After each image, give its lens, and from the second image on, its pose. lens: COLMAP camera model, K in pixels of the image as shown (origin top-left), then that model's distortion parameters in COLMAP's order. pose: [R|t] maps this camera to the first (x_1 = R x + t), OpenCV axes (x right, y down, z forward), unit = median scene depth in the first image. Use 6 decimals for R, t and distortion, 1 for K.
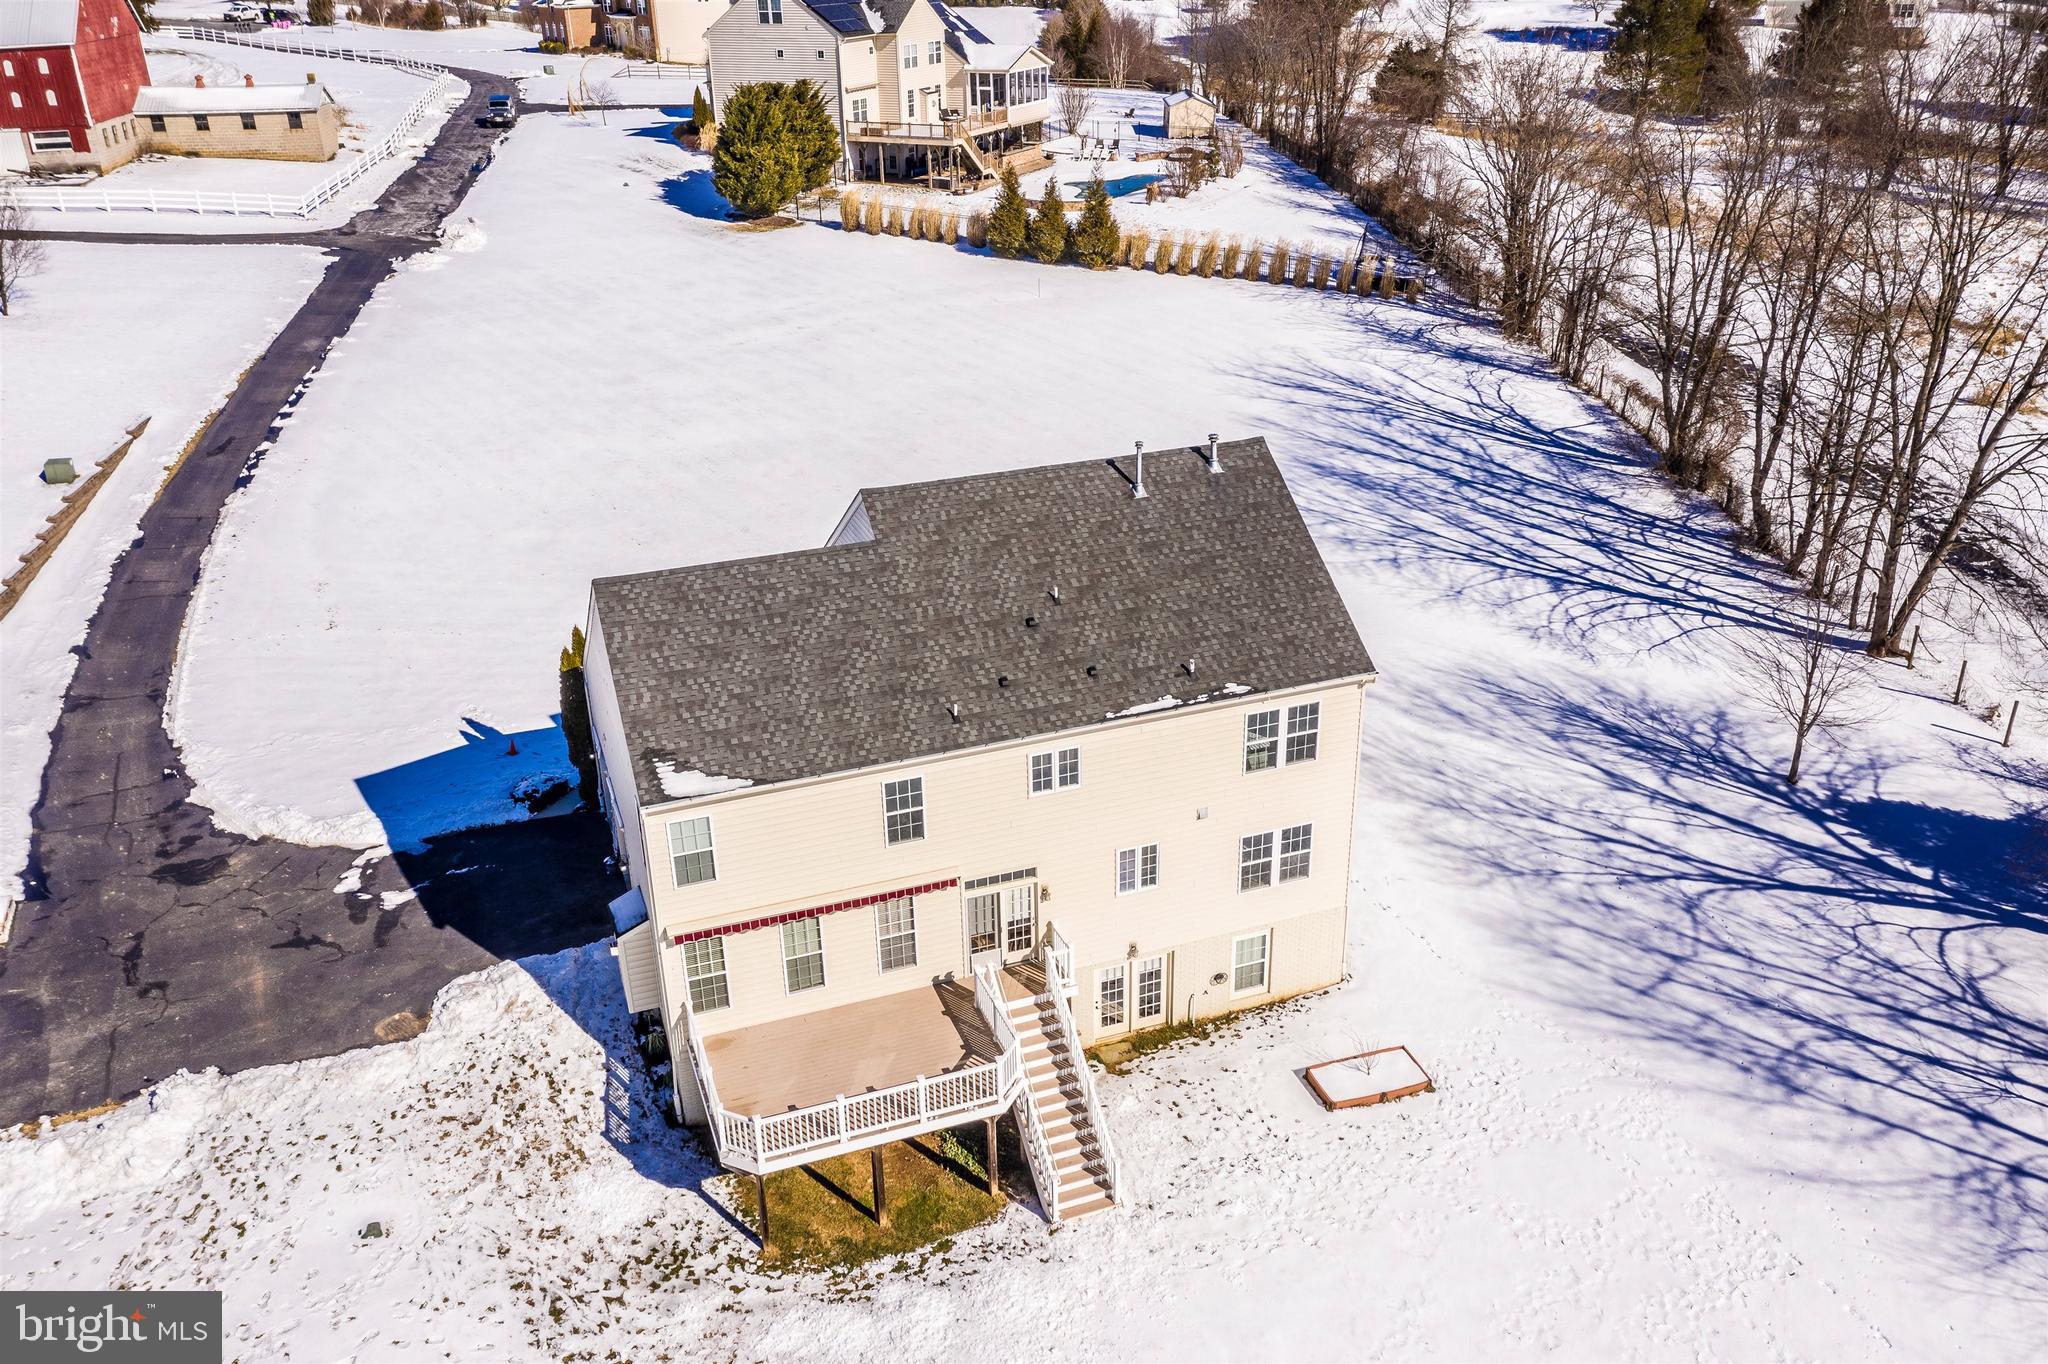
lens RADIAL K [[1719.1, 0, 1022.4], [0, 1719.1, 683.4], [0, 0, 1]] dist [0.019599, 0.005000]
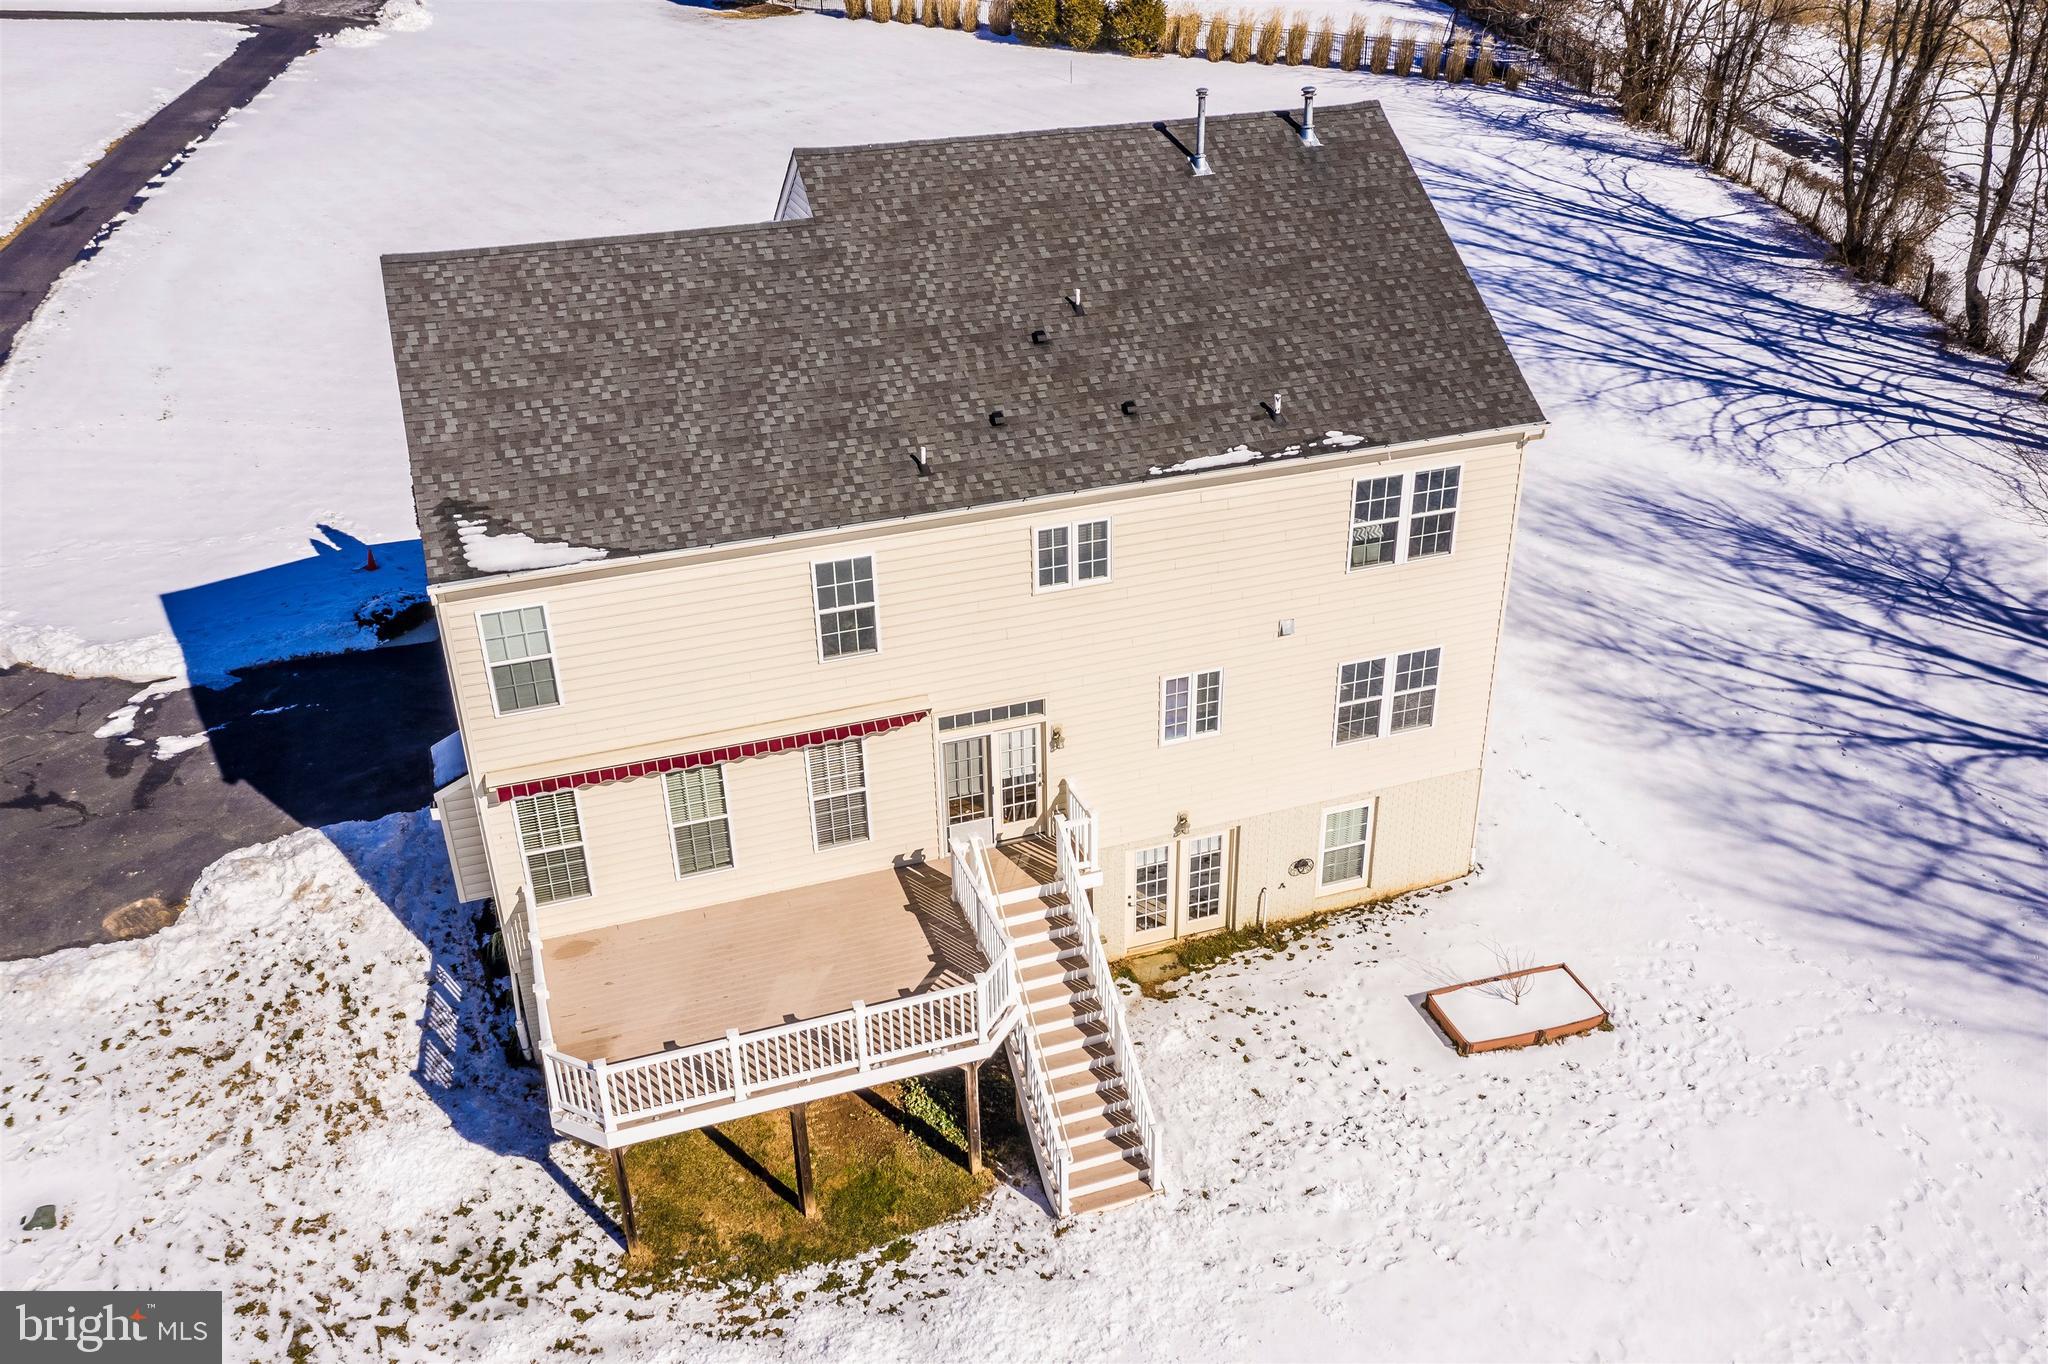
lens RADIAL K [[1719.1, 0, 1021.0], [0, 1719.1, 682.0], [0, 0, 1]] dist [0.019599, 0.005000]
pose [[0.999735, 0.010688, -0.020394, 0.012343], [-0.009595, 0.998551, 0.052947, 0.061640], [0.020930, -0.052737, 0.998389, 0.305516]]
